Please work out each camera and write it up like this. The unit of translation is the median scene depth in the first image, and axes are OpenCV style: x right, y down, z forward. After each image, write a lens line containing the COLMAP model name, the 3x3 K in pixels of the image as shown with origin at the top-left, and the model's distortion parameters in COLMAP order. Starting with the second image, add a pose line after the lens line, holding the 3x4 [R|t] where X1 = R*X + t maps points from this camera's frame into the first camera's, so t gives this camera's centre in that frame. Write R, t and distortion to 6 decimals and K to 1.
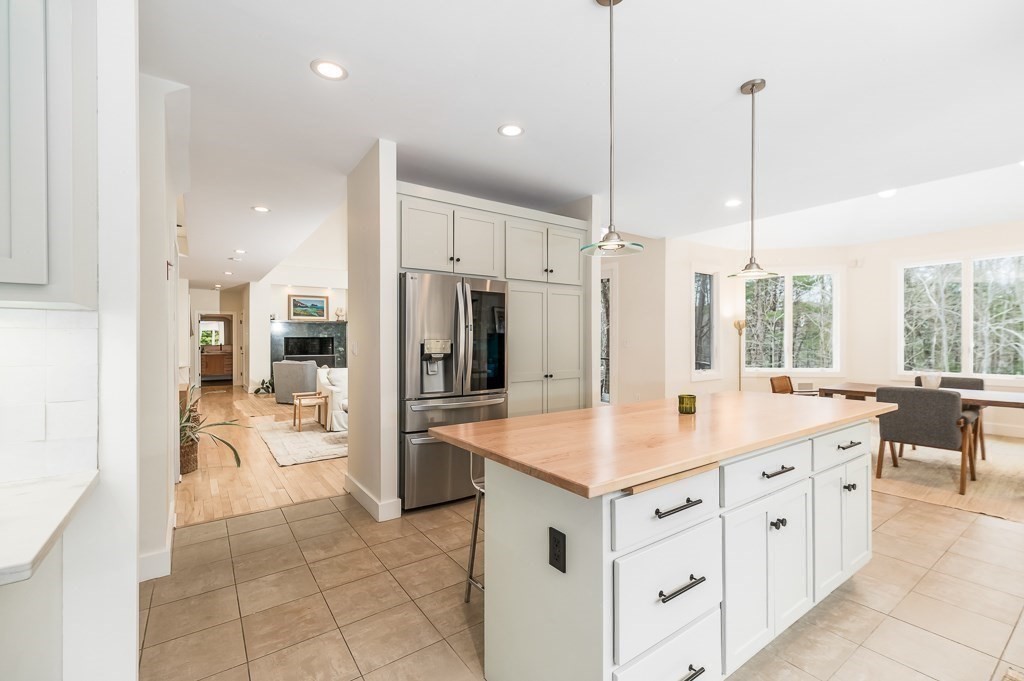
lens RADIAL K [[446.1, 0, 516.5], [0, 446.1, 342.3], [0, 0, 1]] dist [0.006698, 0.002668]
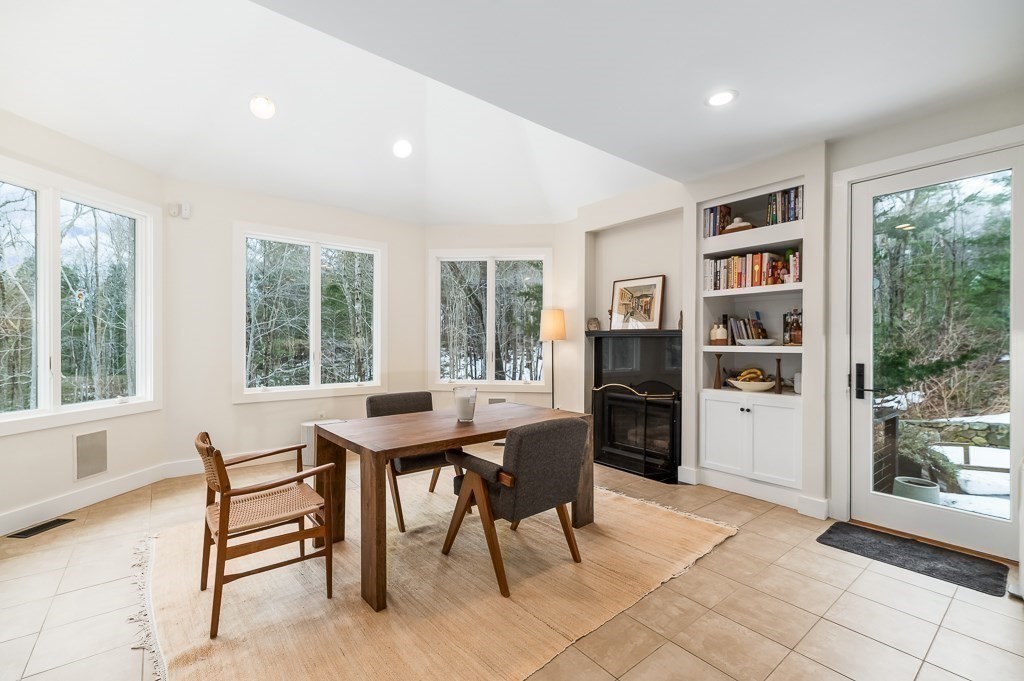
lens RADIAL K [[446.1, 0, 519.0], [0, 446.1, 343.8], [0, 0, 1]] dist [0.006698, 0.002668]
pose [[-0.058458, 0.002724, 0.998286, 0.379282], [0.001425, 0.999995, -0.002645, -0.003199], [-0.998289, 0.001268, -0.058462, 1.468323]]
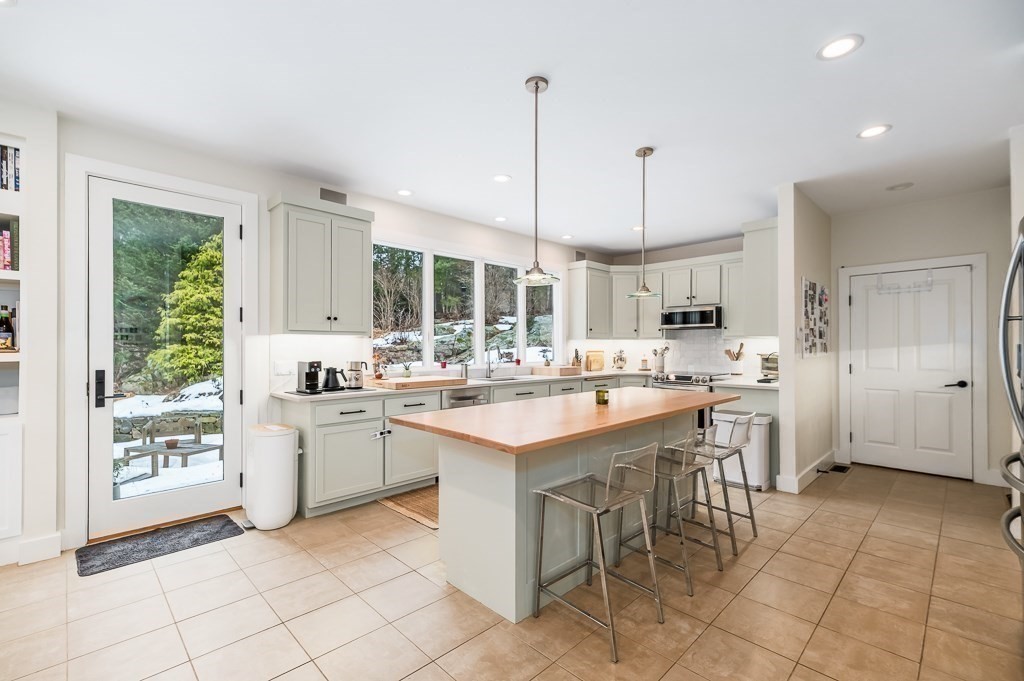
lens RADIAL K [[446.1, 0, 513.5], [0, 446.1, 345.5], [0, 0, 1]] dist [0.006698, 0.002668]
pose [[-0.986957, 0.006271, -0.160862, 0.653347], [0.005898, 0.999979, 0.002797, -0.010289], [0.160876, 0.001812, -0.986973, 1.747381]]
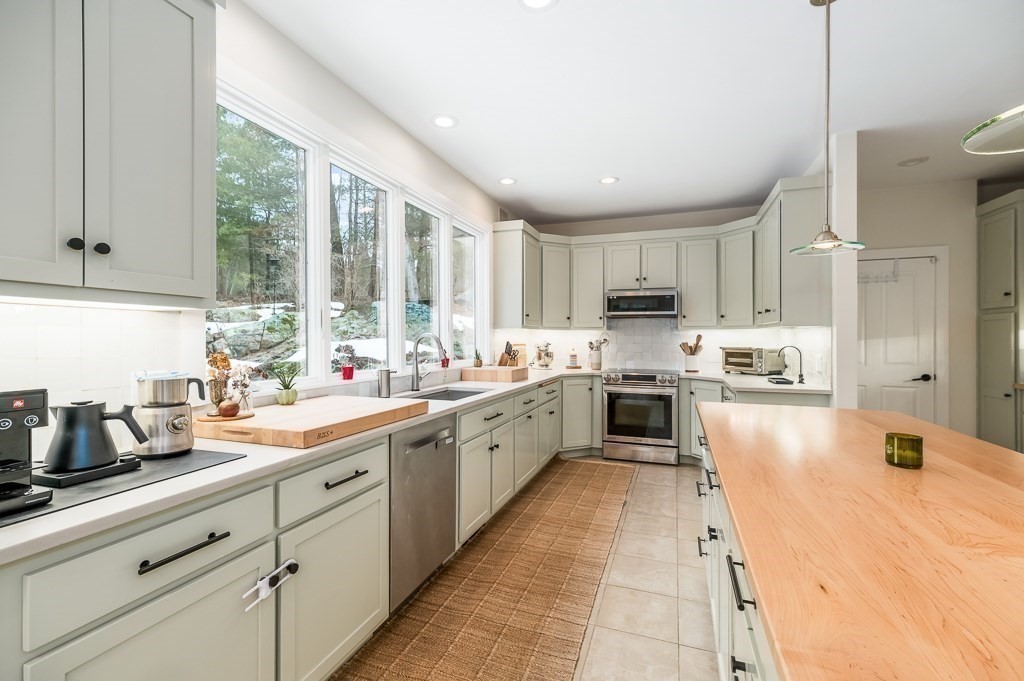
lens RADIAL K [[446.1, 0, 515.9], [0, 446.1, 337.9], [0, 0, 1]] dist [0.006698, 0.002668]
pose [[-0.821603, 0.003730, -0.570048, 0.879367], [0.000504, 0.999983, 0.005817, -0.007710], [0.570060, 0.004492, -0.821591, 0.936116]]
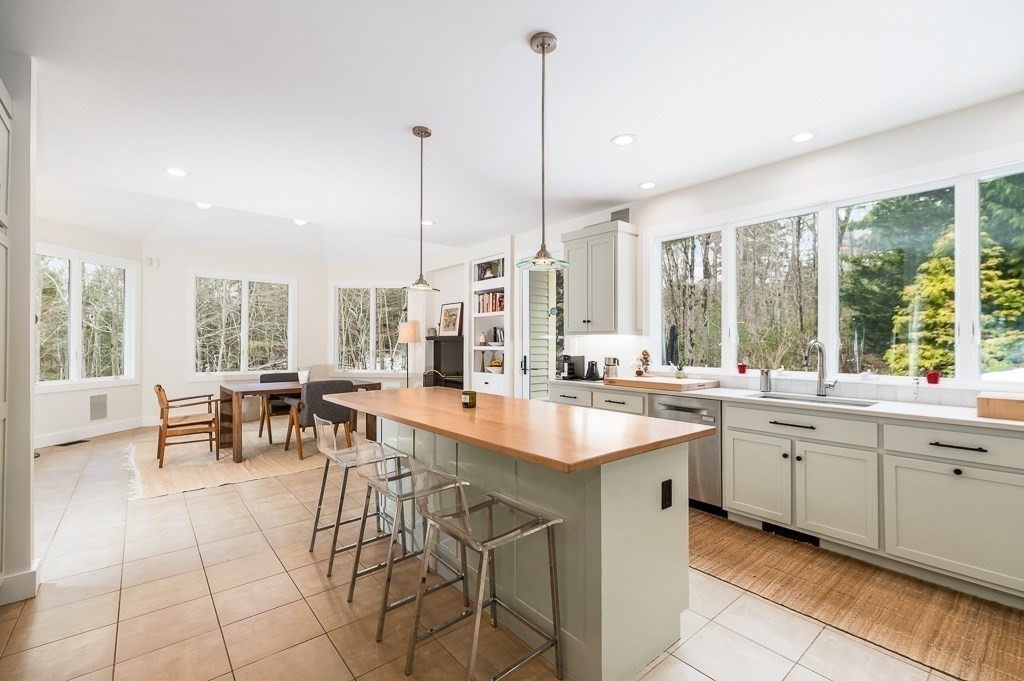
lens RADIAL K [[446.1, 0, 520.6], [0, 446.1, 338.7], [0, 0, 1]] dist [0.006698, 0.002668]
pose [[-0.085773, 0.017880, 0.996154, -0.610573], [-0.001058, 0.999837, -0.018037, 0.003255], [-0.996314, -0.002601, -0.085740, 0.762411]]
